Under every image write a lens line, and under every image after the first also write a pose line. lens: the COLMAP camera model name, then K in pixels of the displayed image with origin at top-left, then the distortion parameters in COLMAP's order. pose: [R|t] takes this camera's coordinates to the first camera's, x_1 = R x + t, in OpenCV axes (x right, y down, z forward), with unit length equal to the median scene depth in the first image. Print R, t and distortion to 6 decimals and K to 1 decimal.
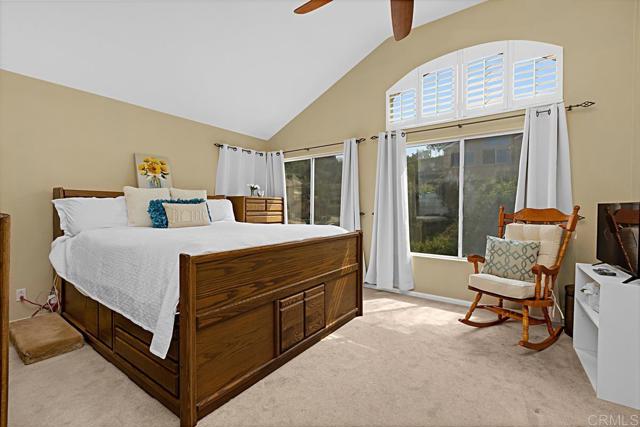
lens RADIAL K [[282.5, 0, 315.3], [0, 282.5, 211.8], [0, 0, 1]] dist [-0.001264, 0.000220]
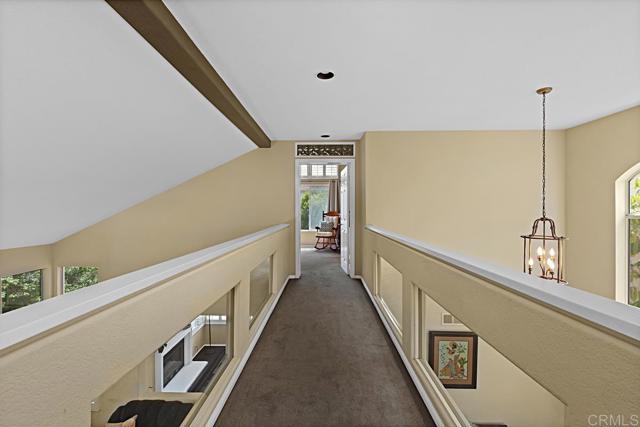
lens RADIAL K [[282.5, 0, 318.9], [0, 282.5, 212.6], [0, 0, 1]] dist [-0.001264, 0.000220]
pose [[0.827734, -0.000065, 0.561121, -1.315715], [0.001224, 0.999998, -0.001691, -0.002789], [-0.561120, 0.002086, 0.827732, -1.785283]]
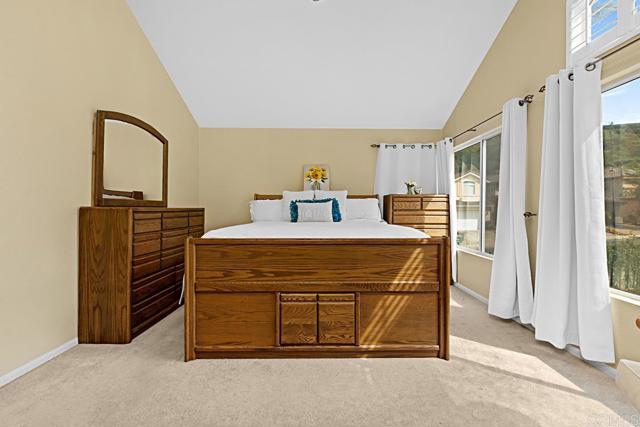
lens RADIAL K [[282.5, 0, 320.4], [0, 282.5, 212.1], [0, 0, 1]] dist [-0.001264, 0.000220]
pose [[0.599743, 0.009225, -0.800139, 0.530868], [-0.012566, 0.999919, 0.002110, 0.007791], [0.800094, 0.008789, 0.599811, 0.331961]]
